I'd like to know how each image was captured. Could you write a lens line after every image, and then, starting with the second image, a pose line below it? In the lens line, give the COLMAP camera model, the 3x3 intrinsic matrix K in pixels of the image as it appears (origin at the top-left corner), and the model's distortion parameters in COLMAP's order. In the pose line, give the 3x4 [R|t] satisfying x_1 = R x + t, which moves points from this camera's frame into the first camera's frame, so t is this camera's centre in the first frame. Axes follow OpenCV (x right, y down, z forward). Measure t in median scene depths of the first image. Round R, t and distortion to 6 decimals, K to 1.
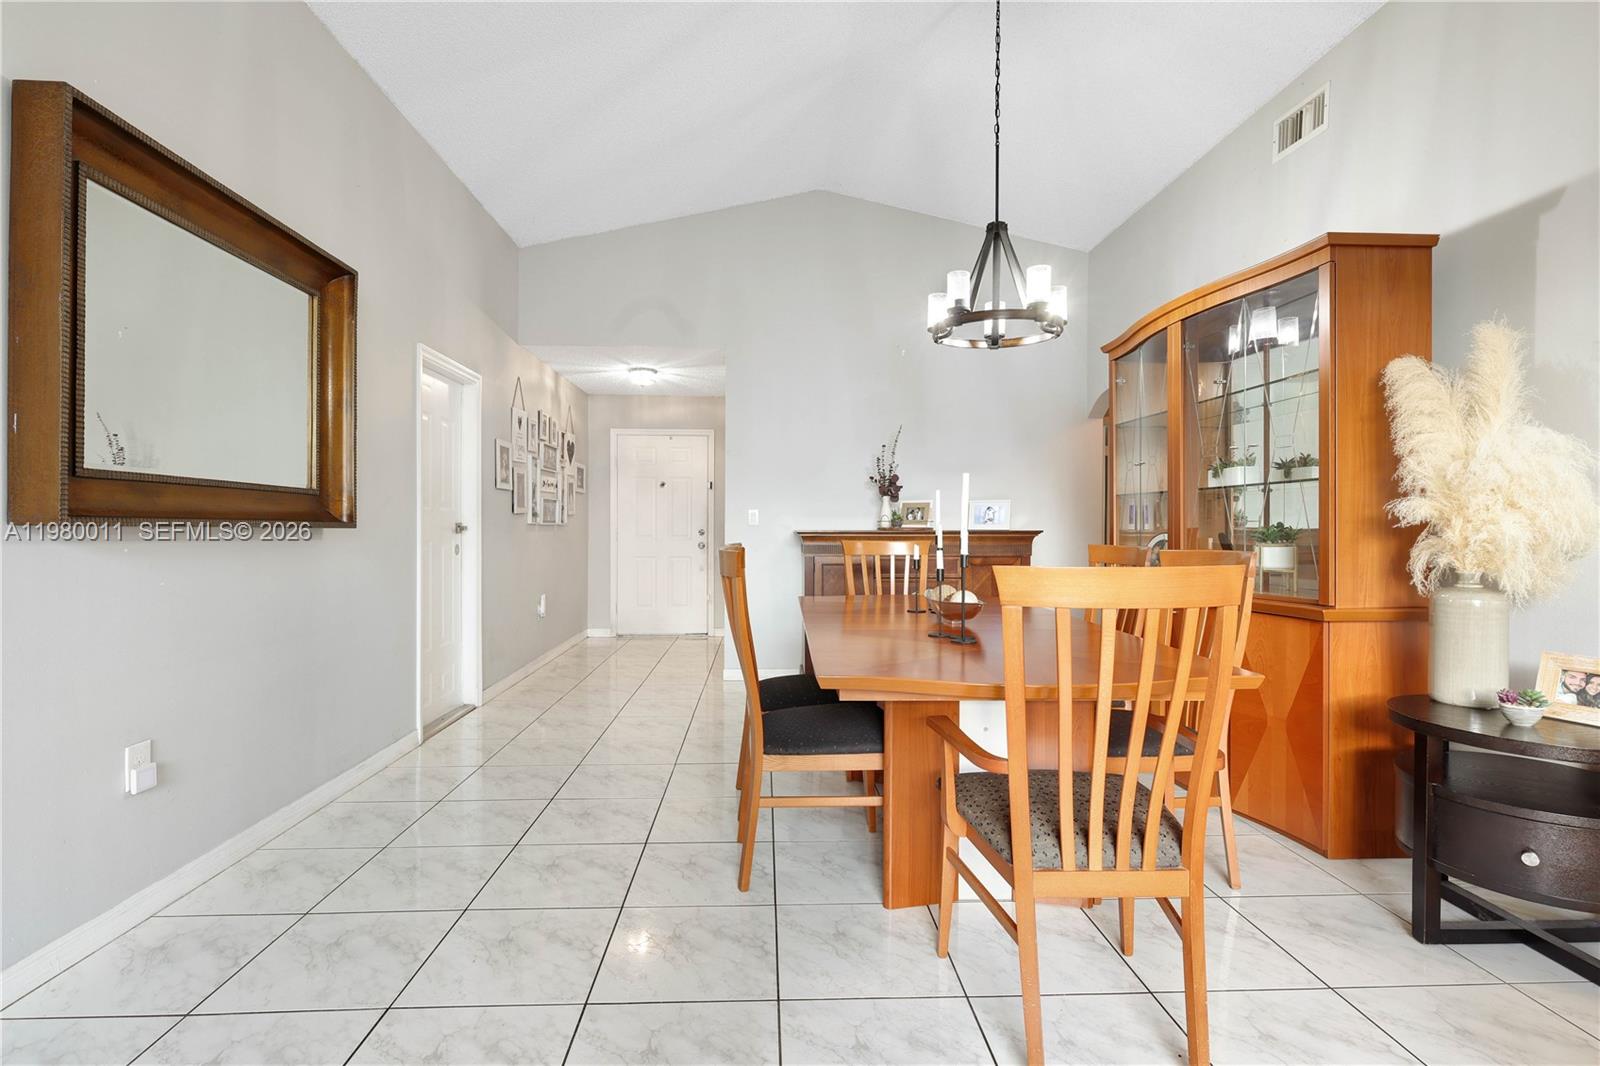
lens RADIAL K [[749.3, 0, 789.4], [0, 749.3, 527.8], [0, 0, 1]] dist [-0.000139, 0.001031]
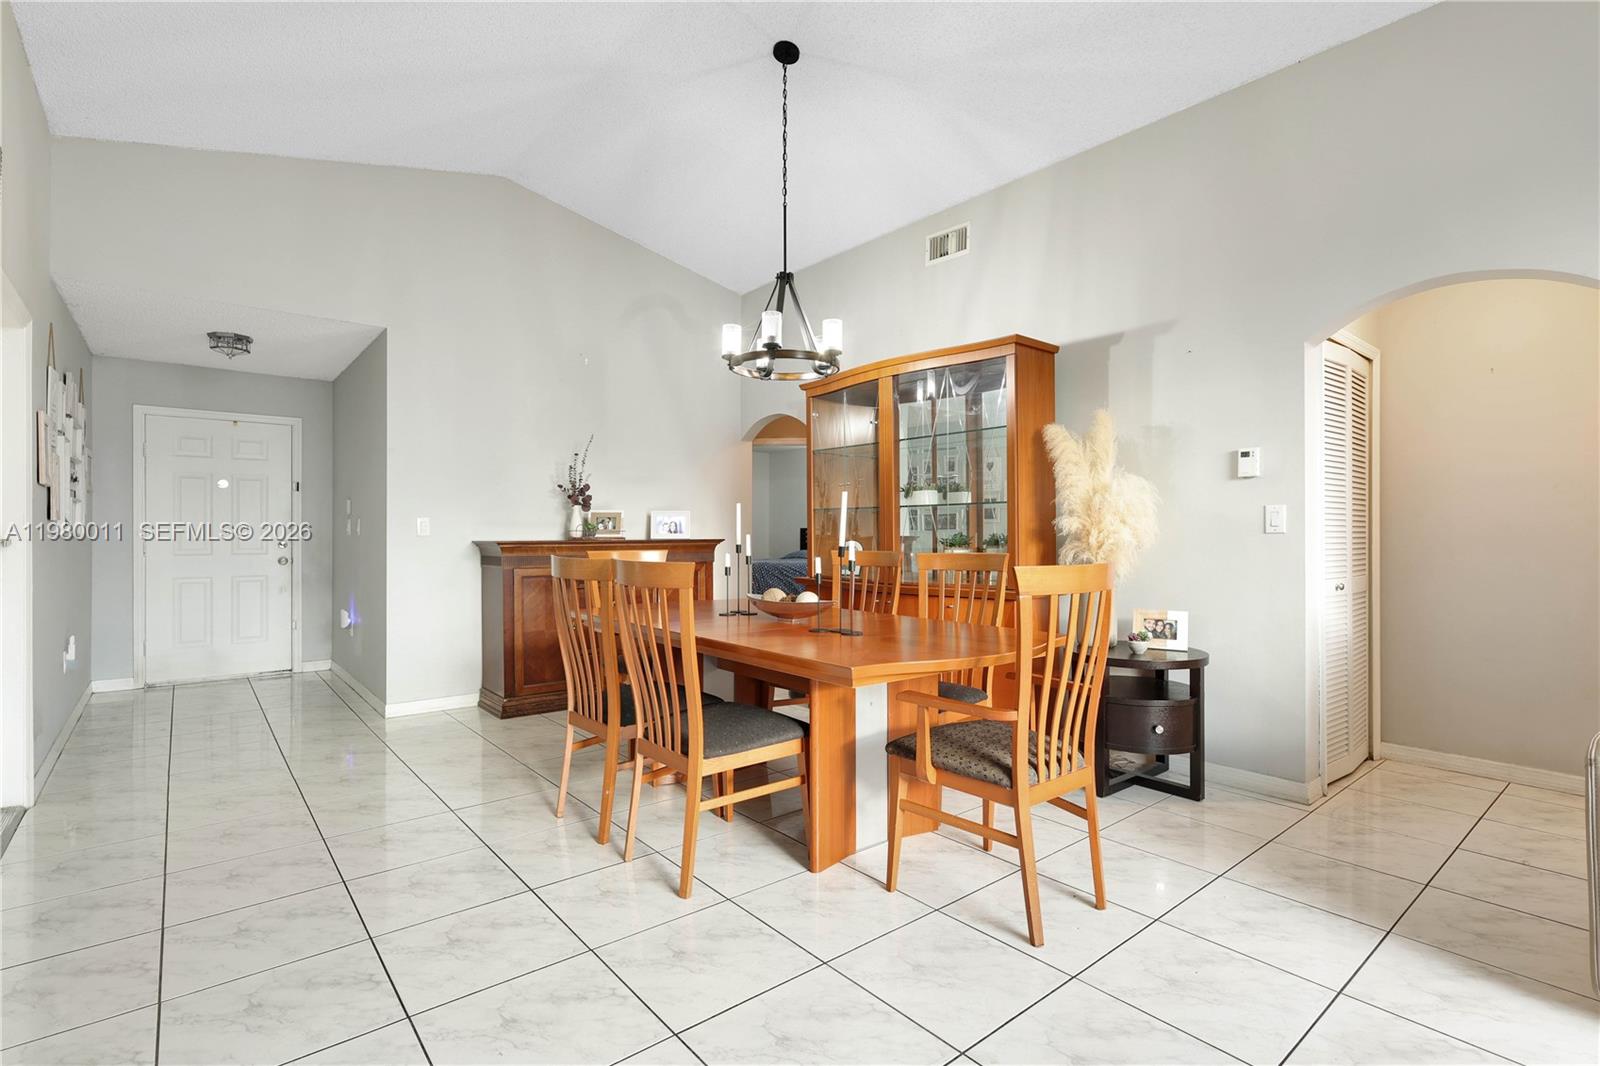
lens RADIAL K [[749.3, 0, 789.4], [0, 749.3, 527.8], [0, 0, 1]] dist [-0.000139, 0.001031]
pose [[0.803506, 0.000725, 0.595296, -0.389799], [0.005581, 0.999946, -0.008751, -0.004184], [-0.595270, 0.010354, 0.803459, 0.069860]]
